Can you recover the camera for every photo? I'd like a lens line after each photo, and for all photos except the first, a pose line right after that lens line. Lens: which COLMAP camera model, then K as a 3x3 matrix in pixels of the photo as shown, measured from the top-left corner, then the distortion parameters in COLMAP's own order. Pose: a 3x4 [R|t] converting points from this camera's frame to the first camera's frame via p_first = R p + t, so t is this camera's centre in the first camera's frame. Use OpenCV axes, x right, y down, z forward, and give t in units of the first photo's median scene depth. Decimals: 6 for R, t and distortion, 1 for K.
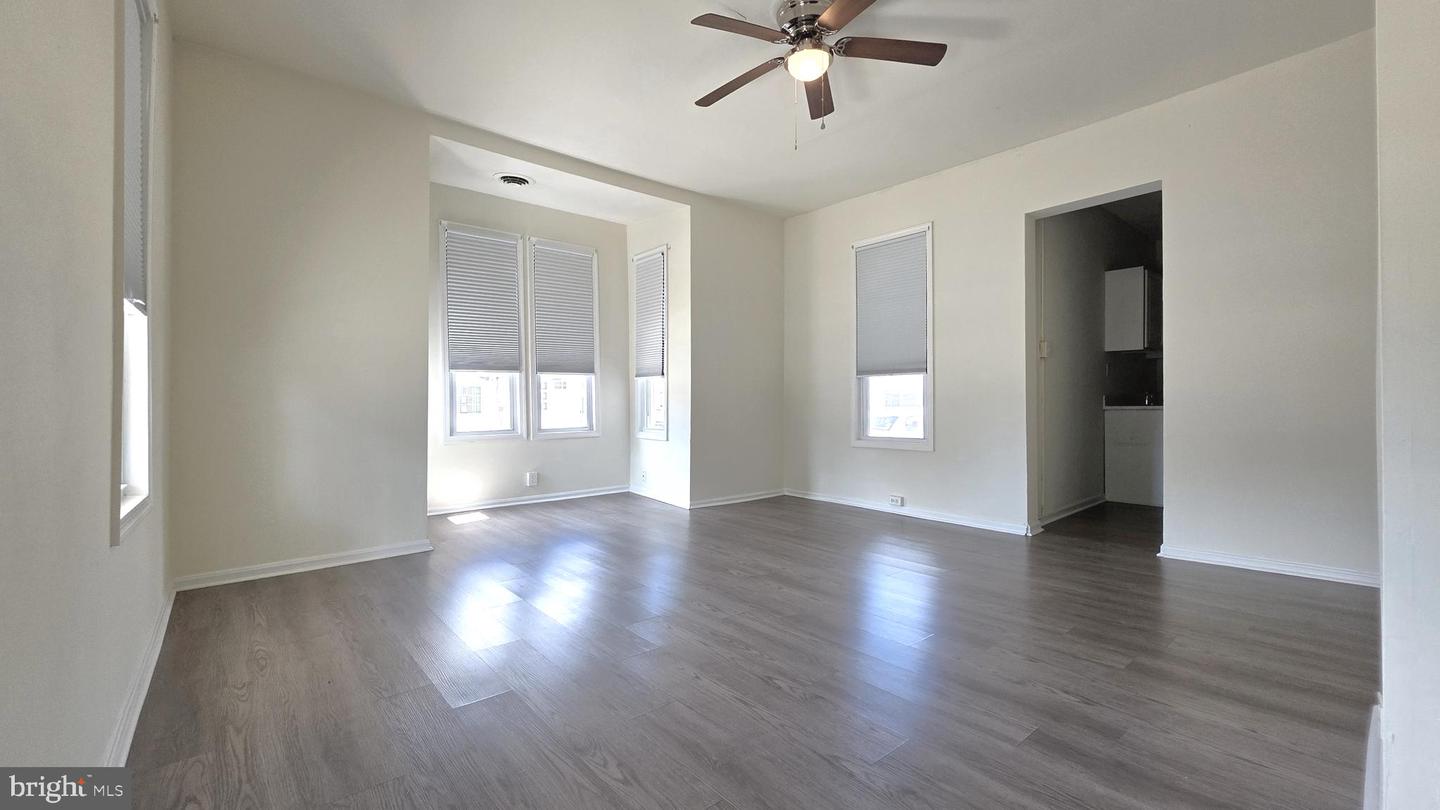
lens RADIAL K [[604.6, 0, 709.0], [0, 604.6, 402.8], [0, 0, 1]] dist [-0.000415, -0.000439]
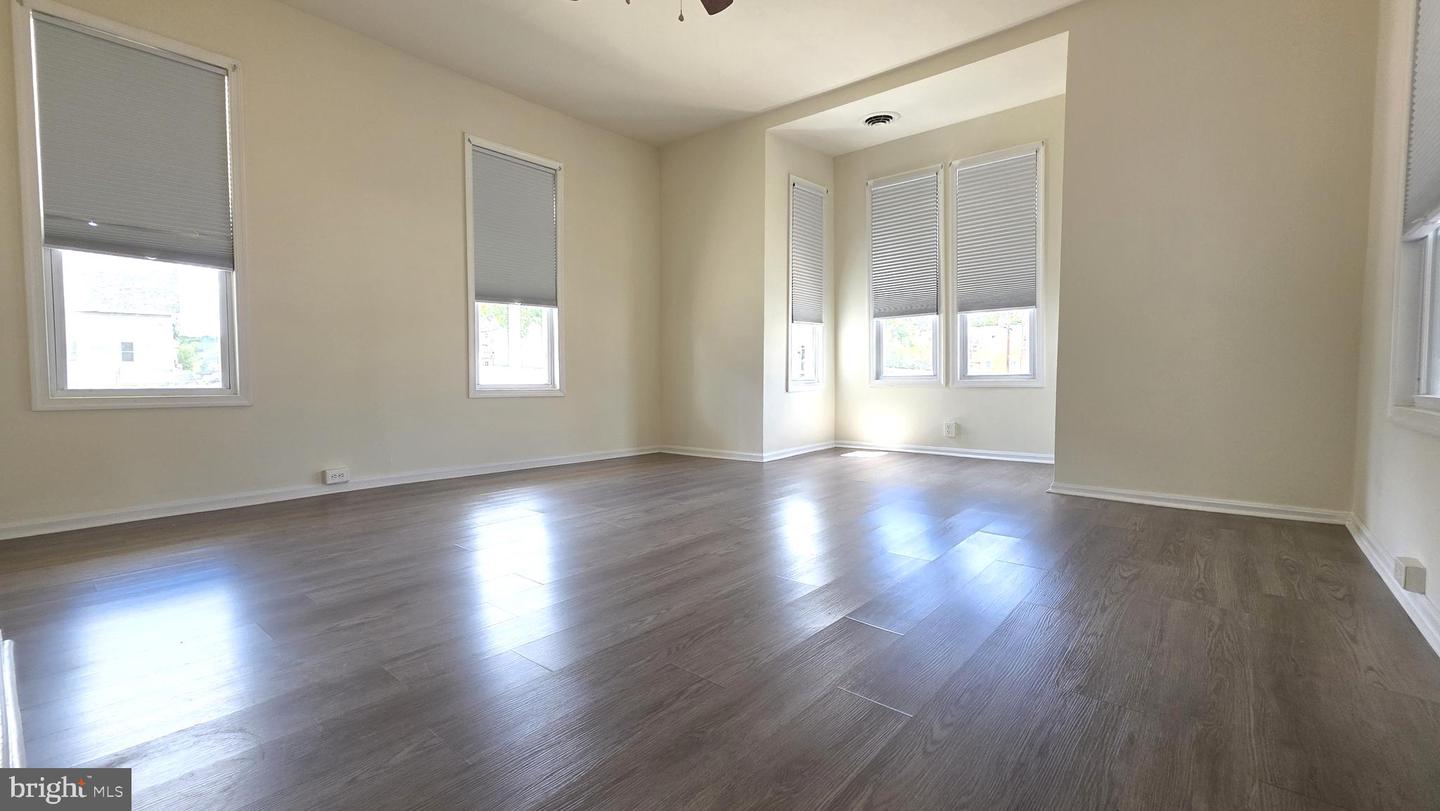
lens RADIAL K [[604.6, 0, 709.0], [0, 604.6, 403.3], [0, 0, 1]] dist [-0.000415, -0.000439]
pose [[0.155675, 0.050084, -0.986538, 0.562061], [0.000305, 0.998711, 0.050751, 0.040151], [0.987808, -0.008202, 0.155459, 0.502102]]
